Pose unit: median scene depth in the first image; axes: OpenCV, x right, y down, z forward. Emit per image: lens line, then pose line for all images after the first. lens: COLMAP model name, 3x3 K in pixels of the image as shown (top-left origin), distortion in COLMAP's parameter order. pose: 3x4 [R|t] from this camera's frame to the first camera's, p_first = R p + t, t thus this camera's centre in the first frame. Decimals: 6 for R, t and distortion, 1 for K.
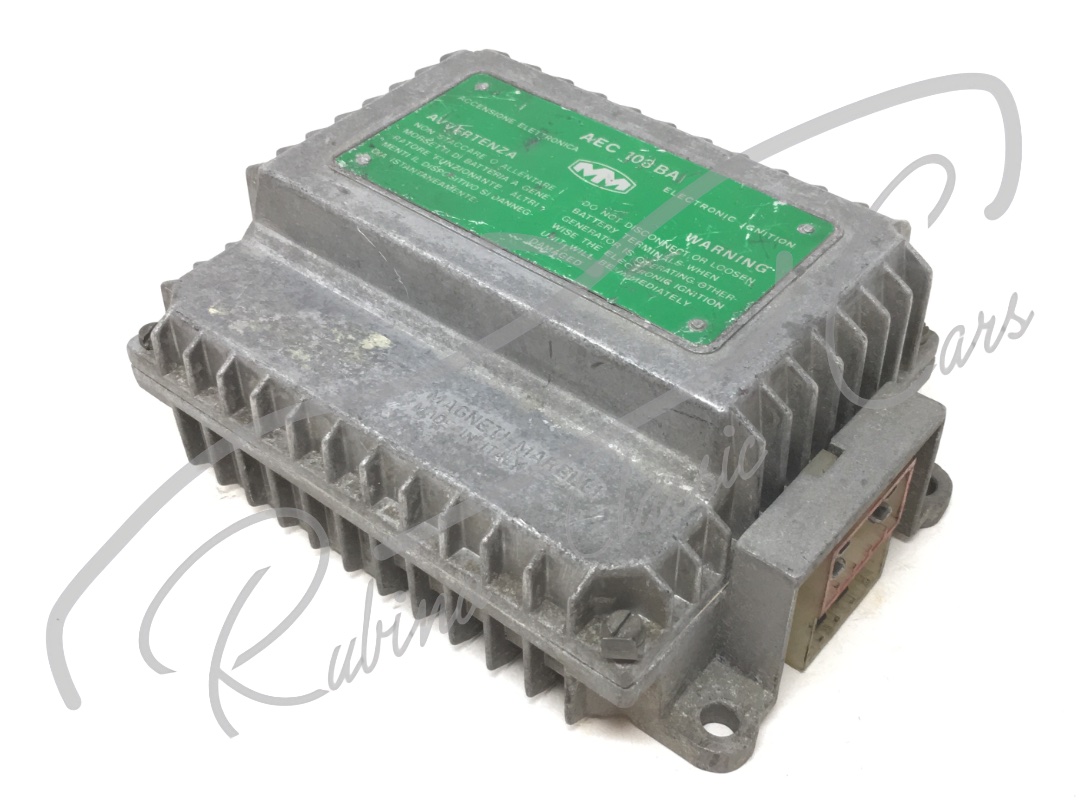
lens RADIAL K [[1378.2, 0, 540.0], [0, 1378.2, 405.0], [0, 0, 1]] dist [-0.009736, -0.019716]
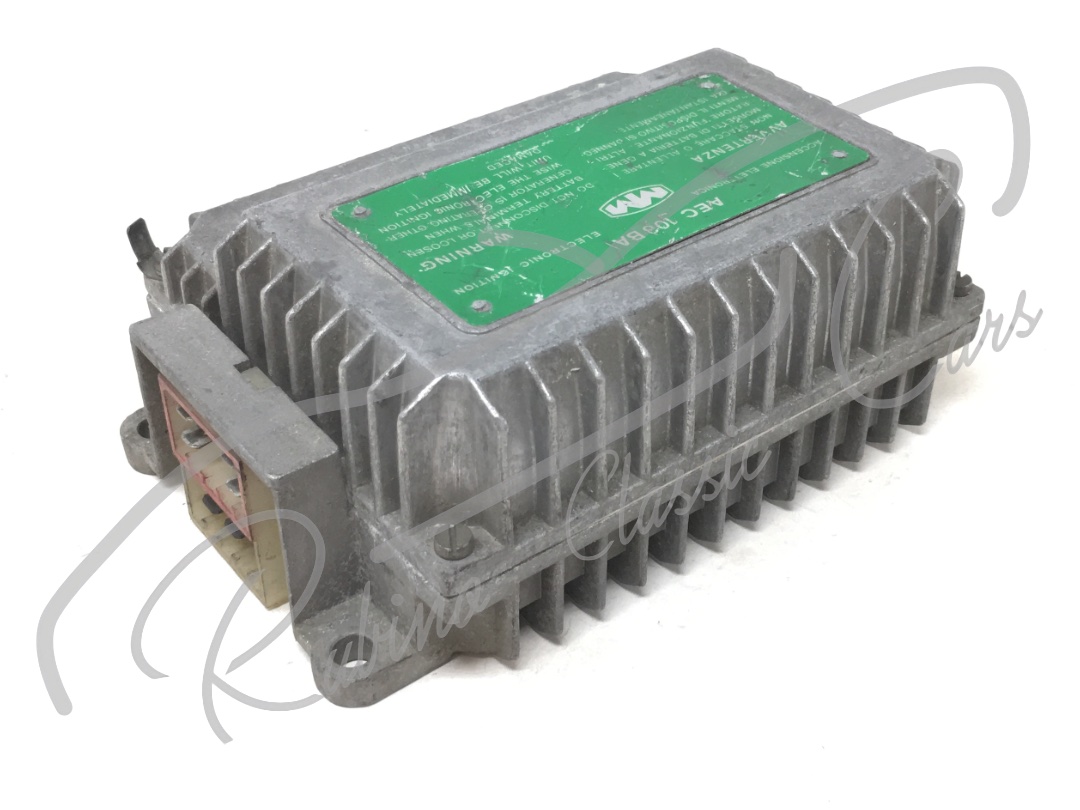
lens RADIAL K [[1378.2, 0, 540.0], [0, 1378.2, 405.0], [0, 0, 1]] dist [-0.009736, -0.019716]
pose [[-0.225368, 0.615724, -0.755045, 0.816090], [-0.673852, 0.461211, 0.577242, -0.579975], [0.703656, 0.638881, 0.310965, 0.771433]]
